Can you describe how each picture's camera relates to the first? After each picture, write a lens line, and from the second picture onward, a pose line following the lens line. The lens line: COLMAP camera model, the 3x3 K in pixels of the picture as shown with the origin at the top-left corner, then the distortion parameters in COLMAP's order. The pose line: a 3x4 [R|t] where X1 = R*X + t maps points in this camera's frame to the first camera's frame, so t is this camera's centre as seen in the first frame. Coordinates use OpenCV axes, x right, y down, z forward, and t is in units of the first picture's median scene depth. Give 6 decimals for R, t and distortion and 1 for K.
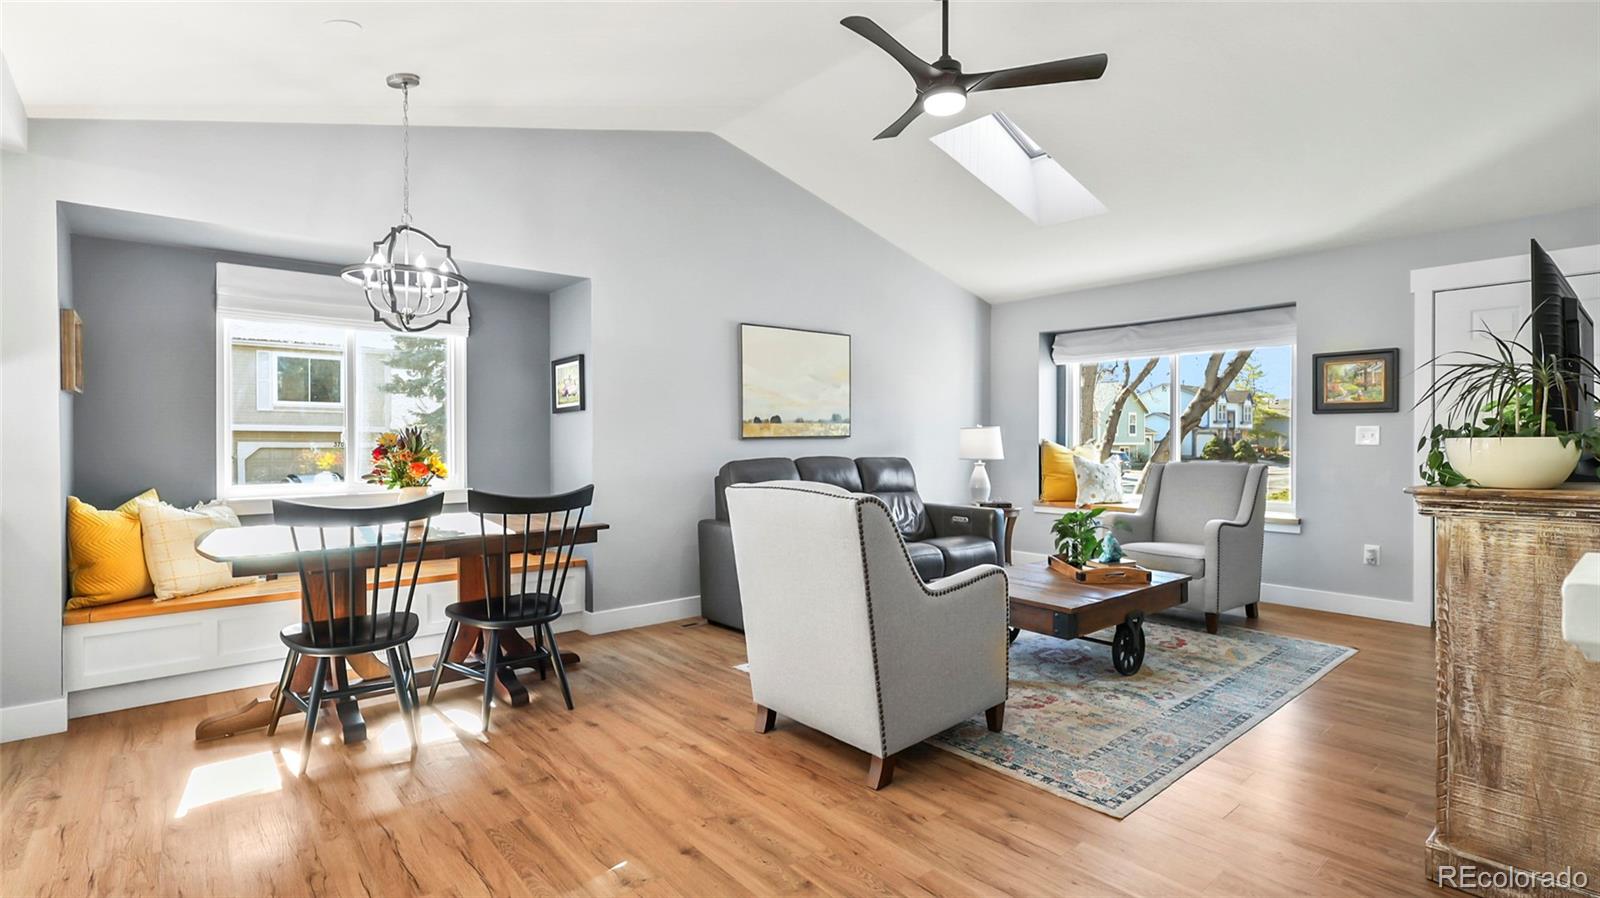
lens RADIAL K [[751.8, 0, 799.9], [0, 751.8, 442.7], [0, 0, 1]] dist [0.003293, 0.000613]
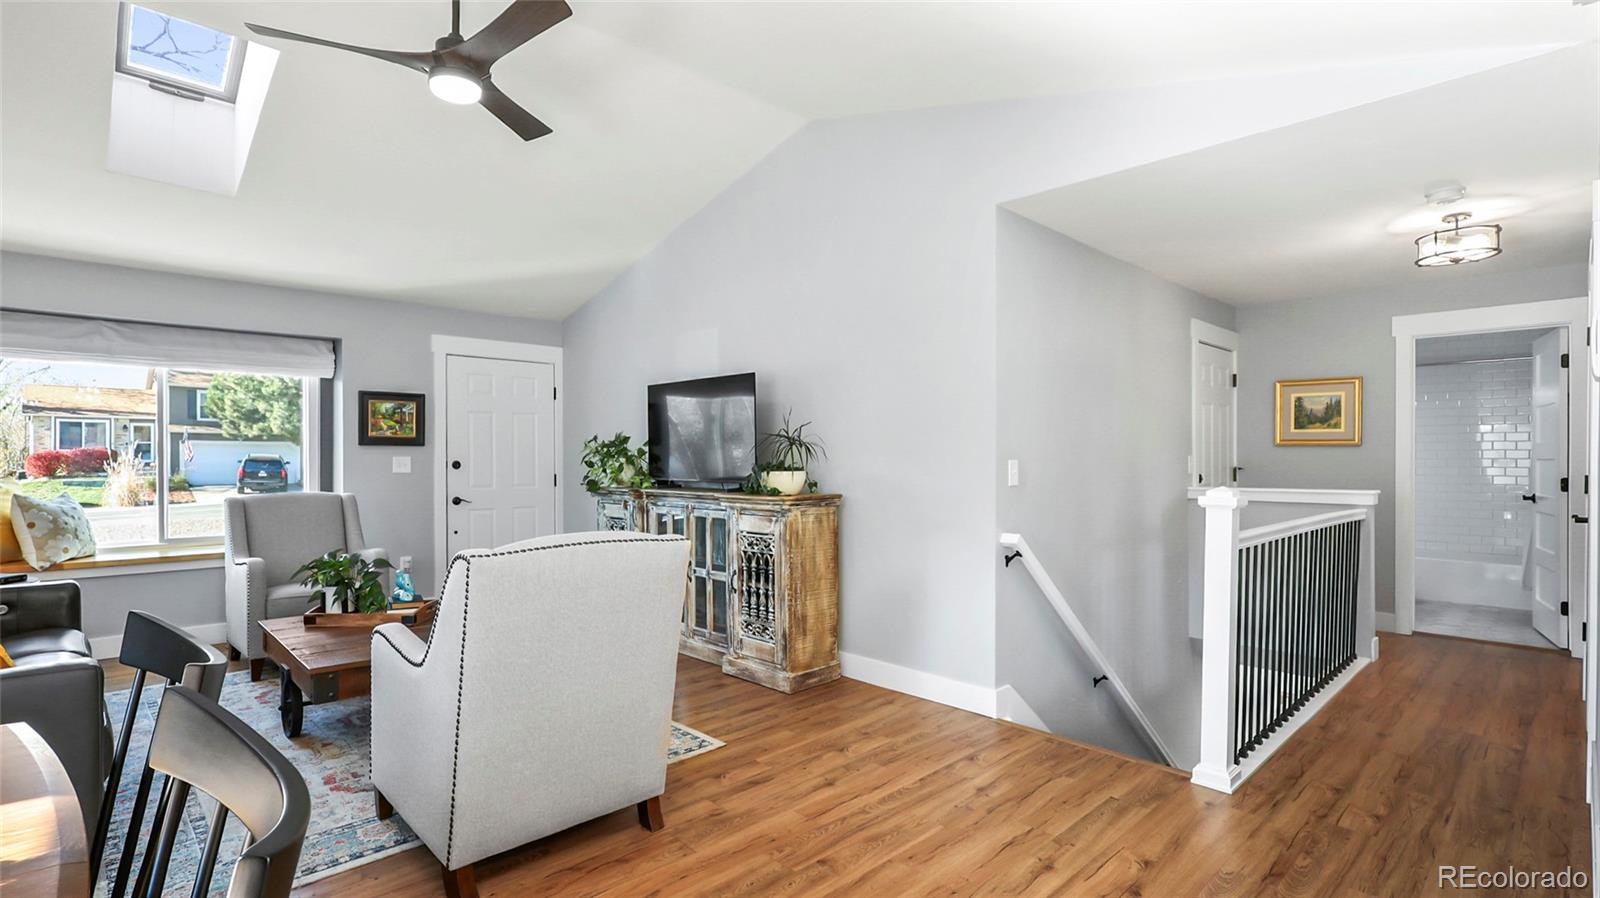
lens RADIAL K [[751.8, 0, 803.5], [0, 751.8, 456.5], [0, 0, 1]] dist [0.003293, 0.000613]
pose [[-0.058031, 0.002223, 0.998312, -0.657613], [0.004521, 0.999988, -0.001964, -0.024655], [-0.998305, 0.004400, -0.058041, 0.619195]]
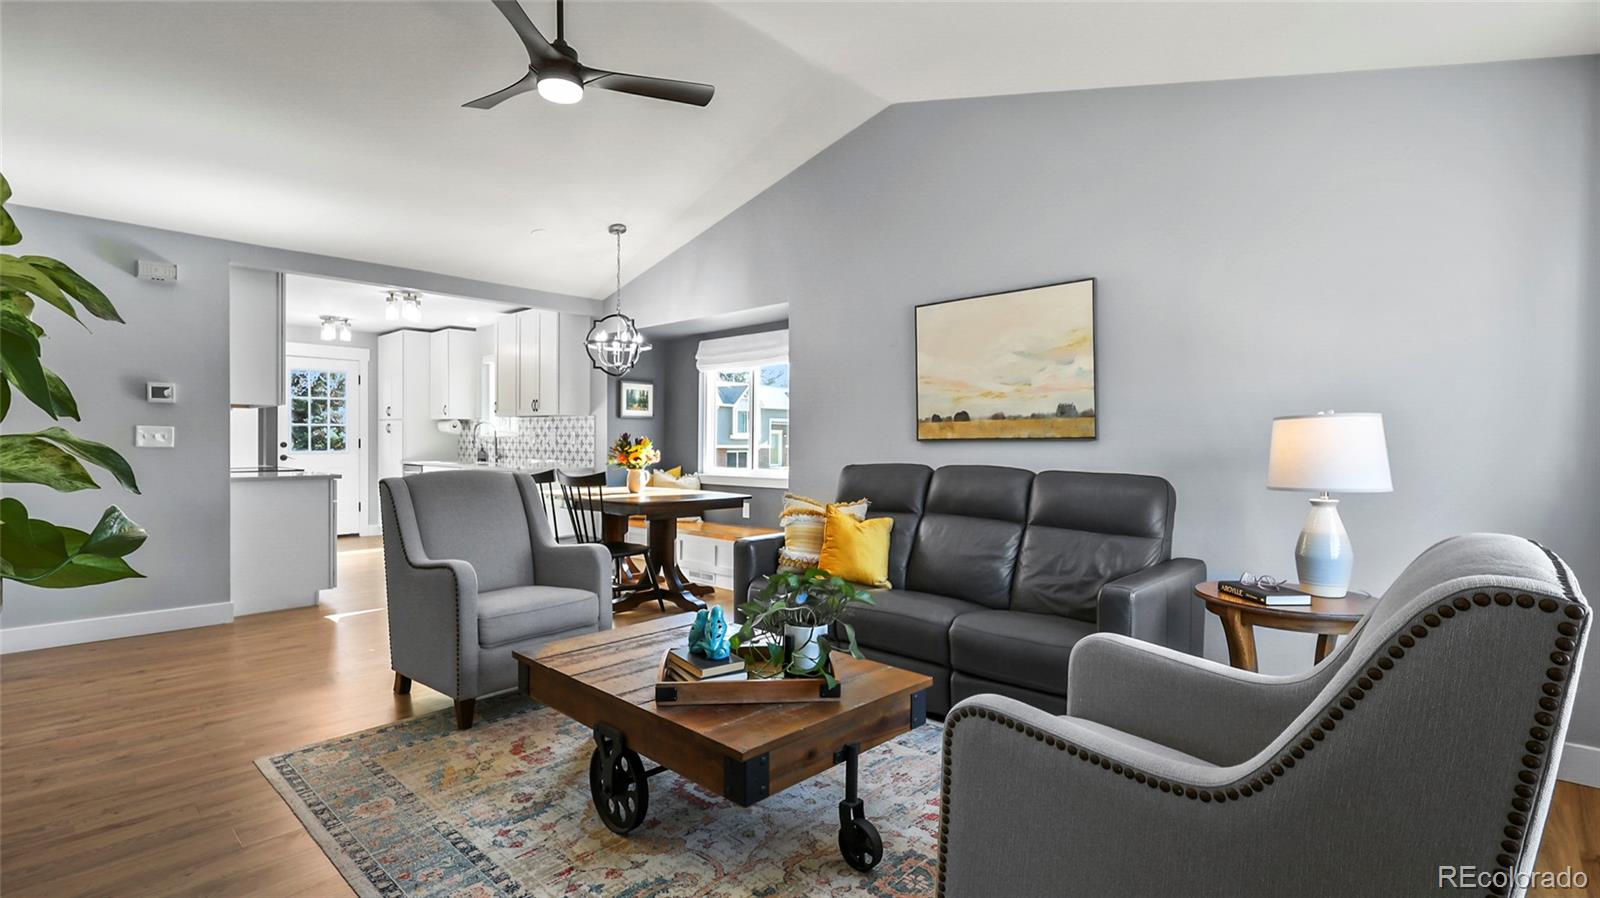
lens RADIAL K [[751.8, 0, 798.1], [0, 751.8, 447.5], [0, 0, 1]] dist [0.003293, 0.000613]
pose [[0.096324, 0.011187, -0.995287, 1.117377], [-0.008296, 0.999911, 0.010436, -0.008181], [0.995315, 0.007252, 0.096408, 1.151275]]
